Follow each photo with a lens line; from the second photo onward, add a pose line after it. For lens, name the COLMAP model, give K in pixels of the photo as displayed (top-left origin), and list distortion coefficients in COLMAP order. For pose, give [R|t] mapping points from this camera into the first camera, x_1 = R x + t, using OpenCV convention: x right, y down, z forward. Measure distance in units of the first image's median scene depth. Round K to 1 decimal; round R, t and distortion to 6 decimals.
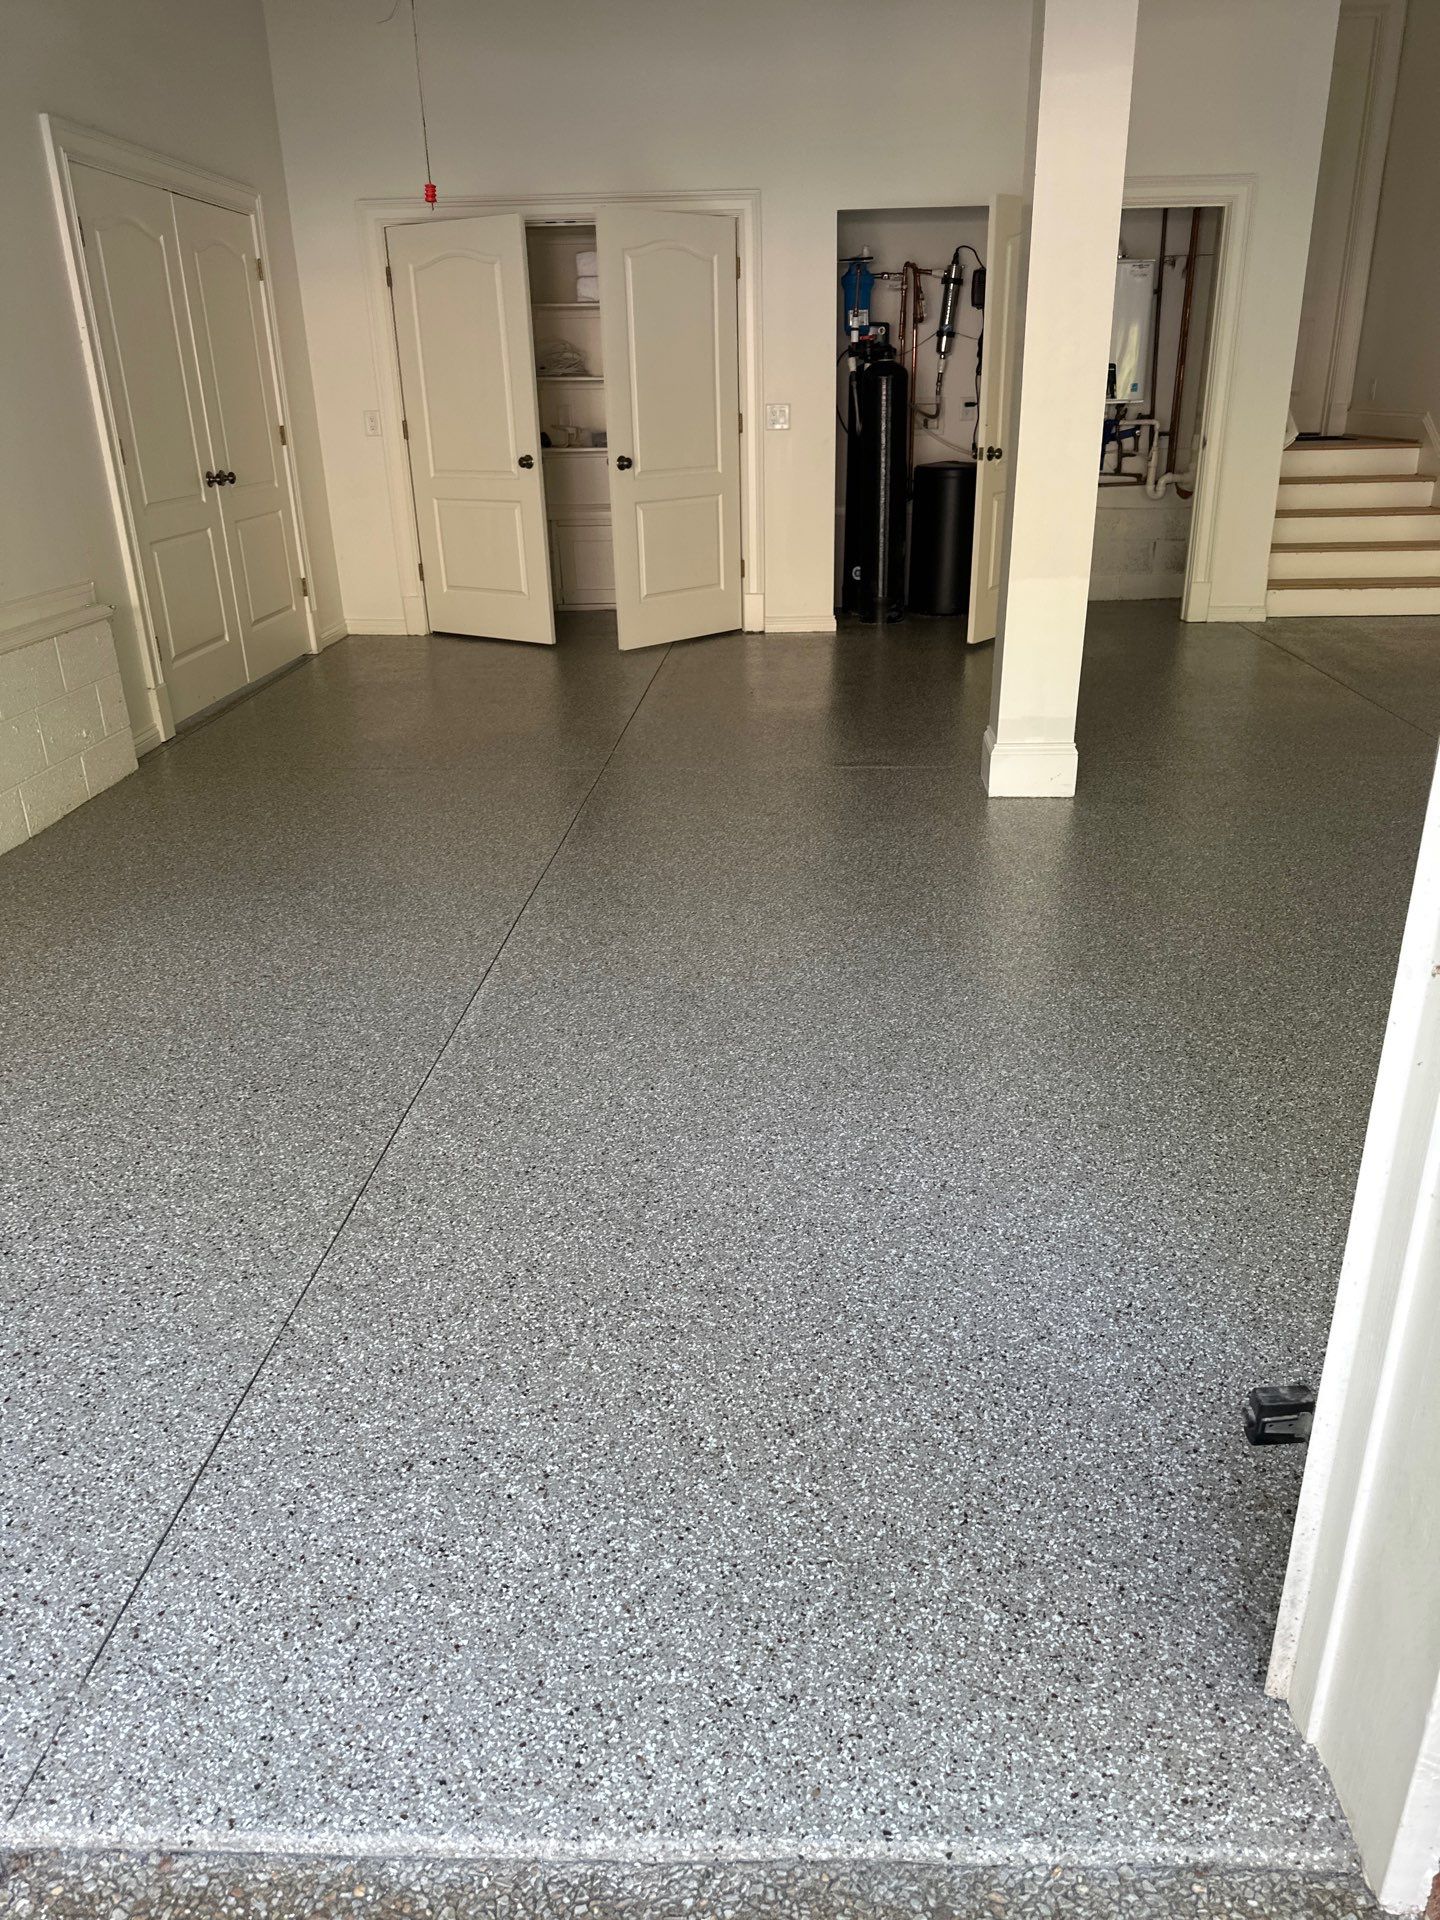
lens RADIAL K [[1363.3, 0, 726.7], [0, 1363.3, 976.2], [0, 0, 1]] dist [0.170185, -0.236338]
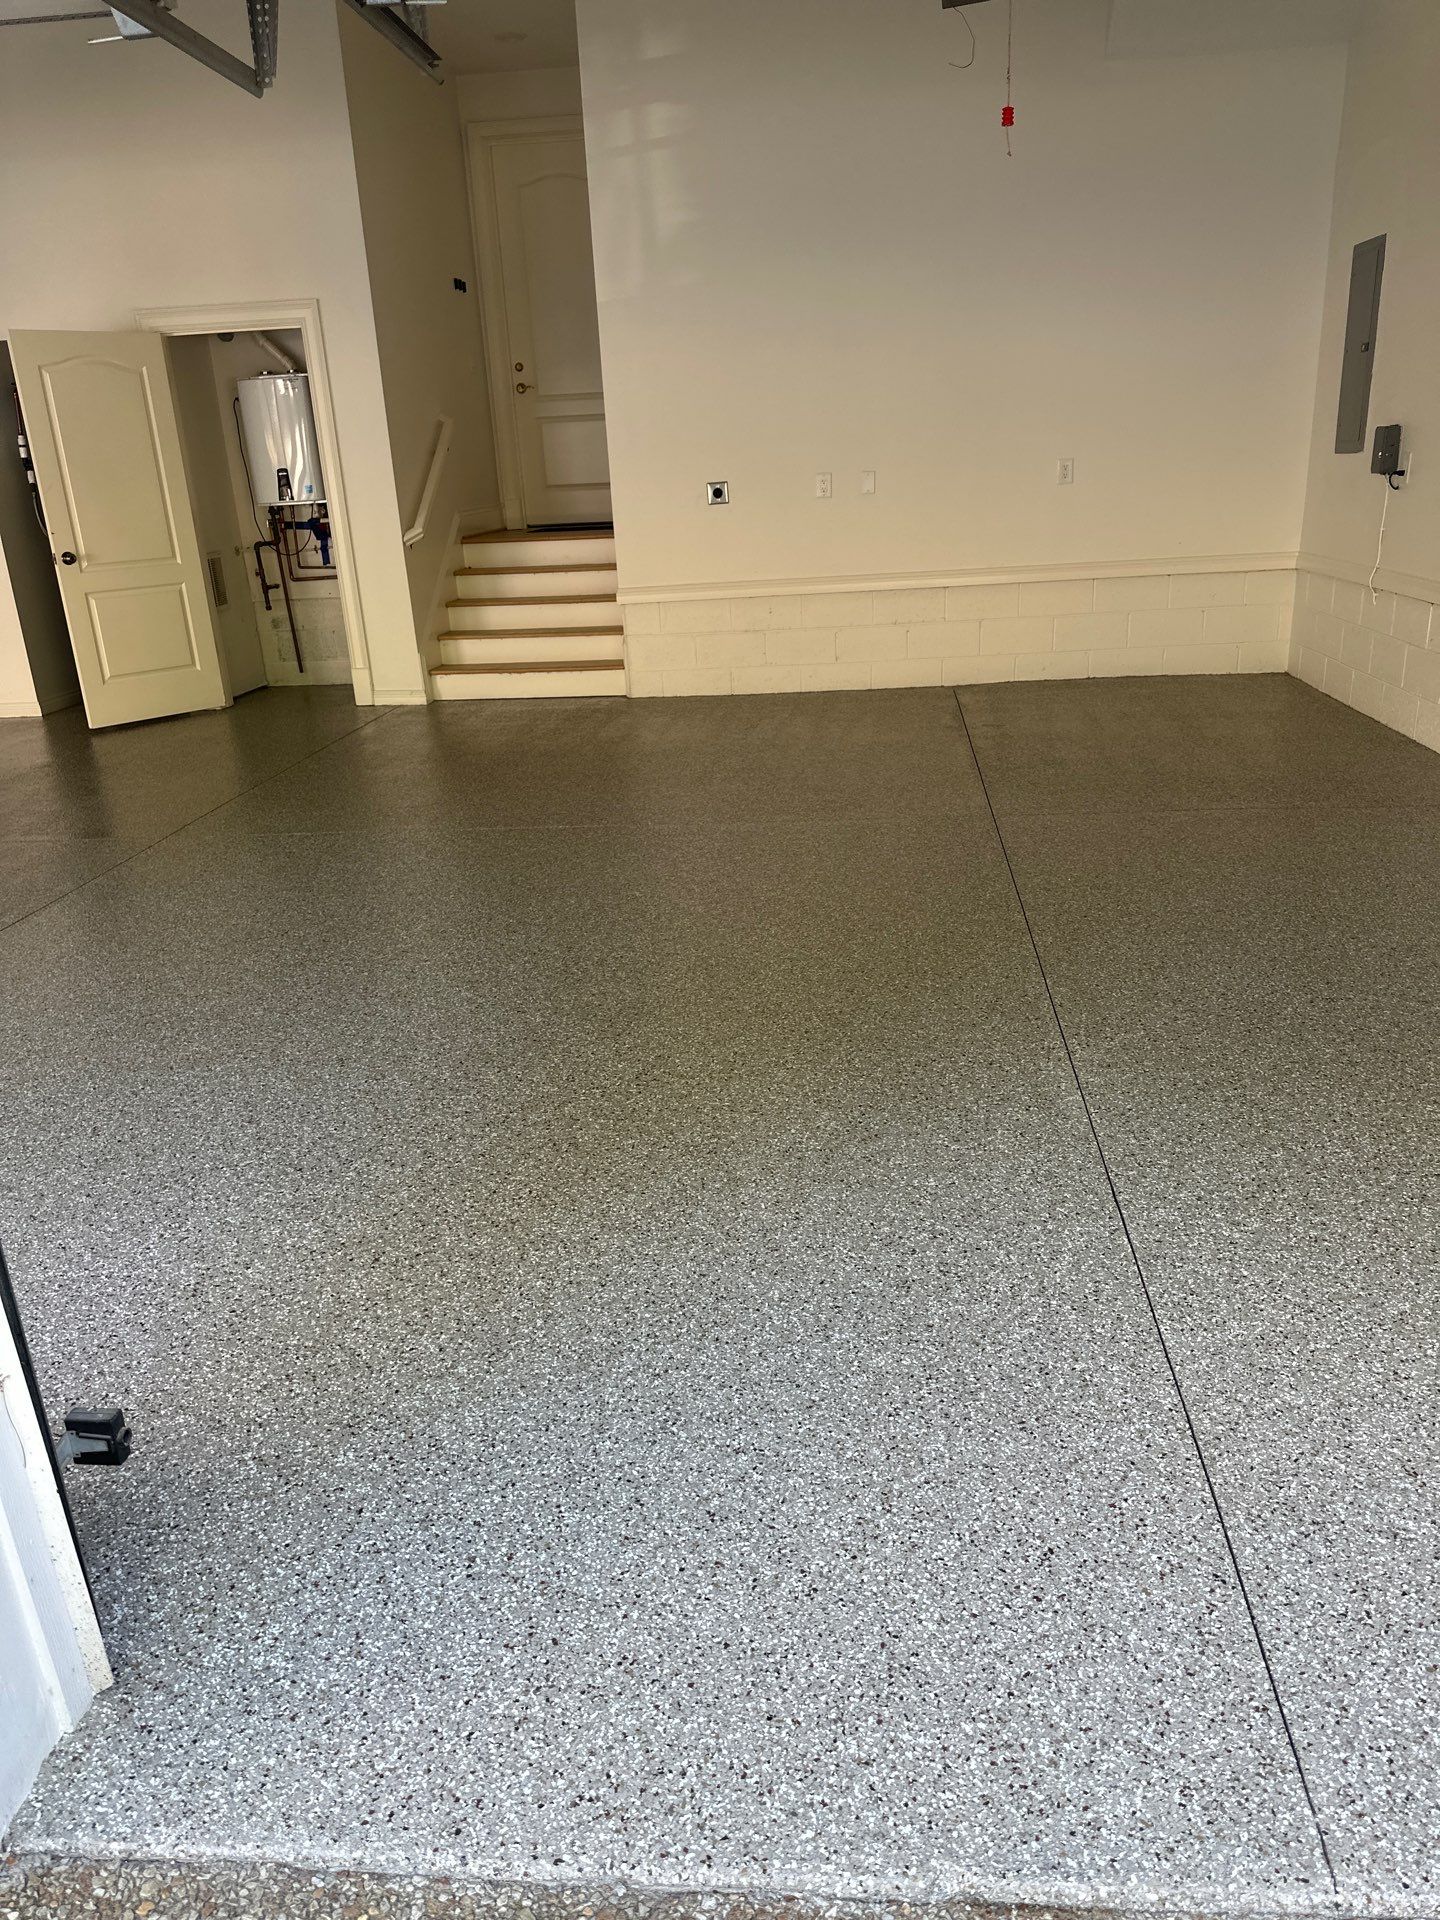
lens RADIAL K [[1363.3, 0, 726.7], [0, 1363.3, 976.2], [0, 0, 1]] dist [0.170185, -0.236338]
pose [[0.996892, -0.014071, -0.077515, 0.740024], [0.011149, 0.999215, -0.038007, -0.001672], [0.077989, 0.037025, 0.996266, -0.034634]]
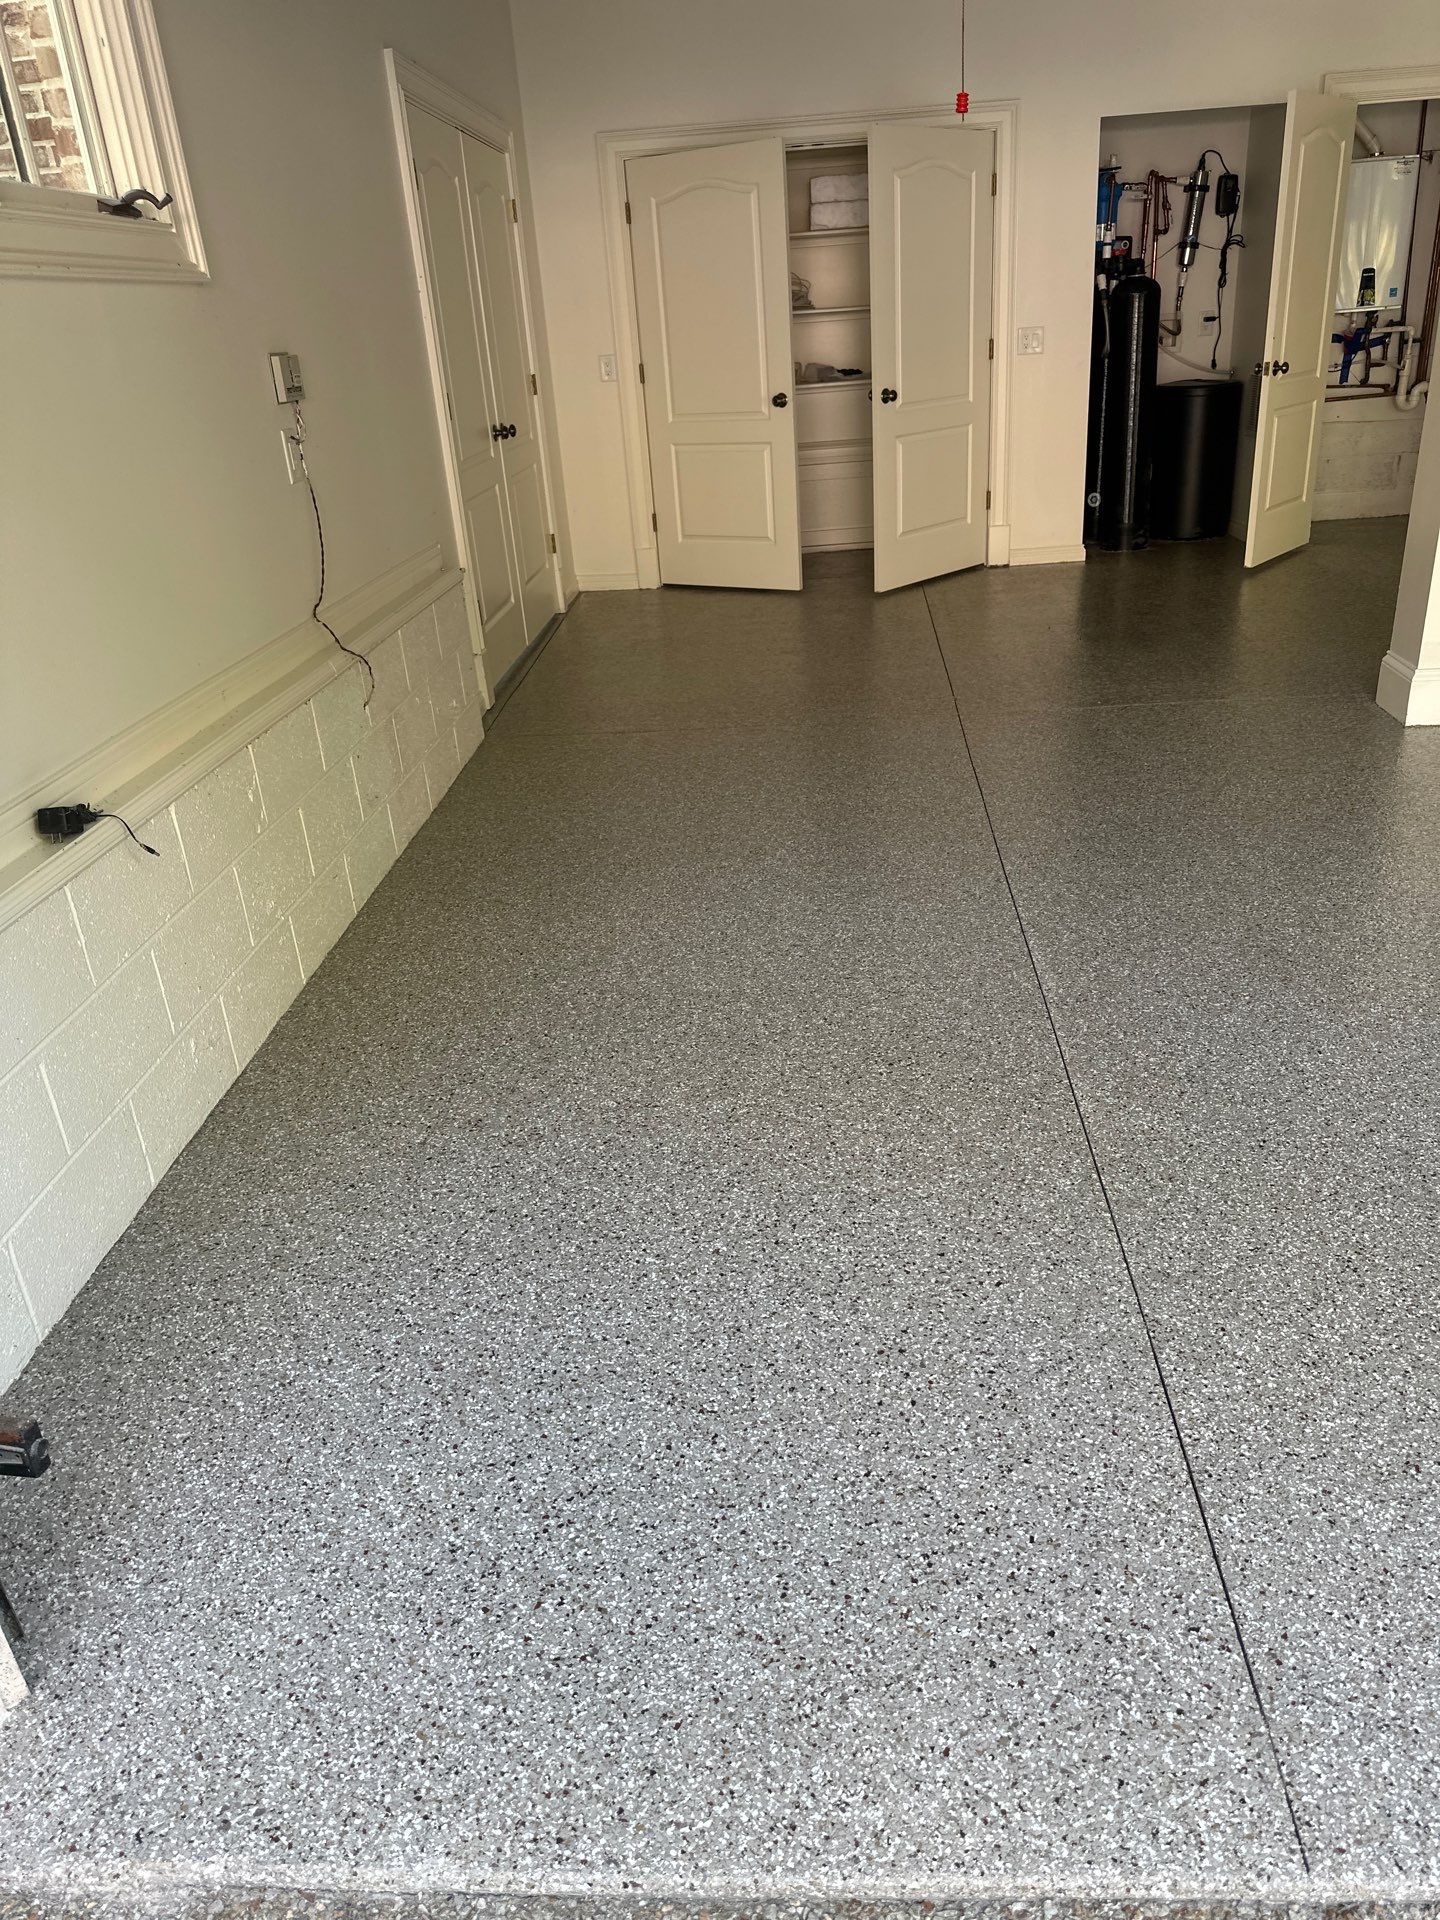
lens RADIAL K [[1356.6, 0, 716.0], [0, 1356.6, 994.6], [0, 0, 1]] dist [0.103247, -0.121024]
pose [[0.999061, -0.034616, -0.026062, -0.174928], [0.035921, 0.998032, 0.051391, -0.007915], [0.024231, -0.052279, 0.998338, 0.020723]]
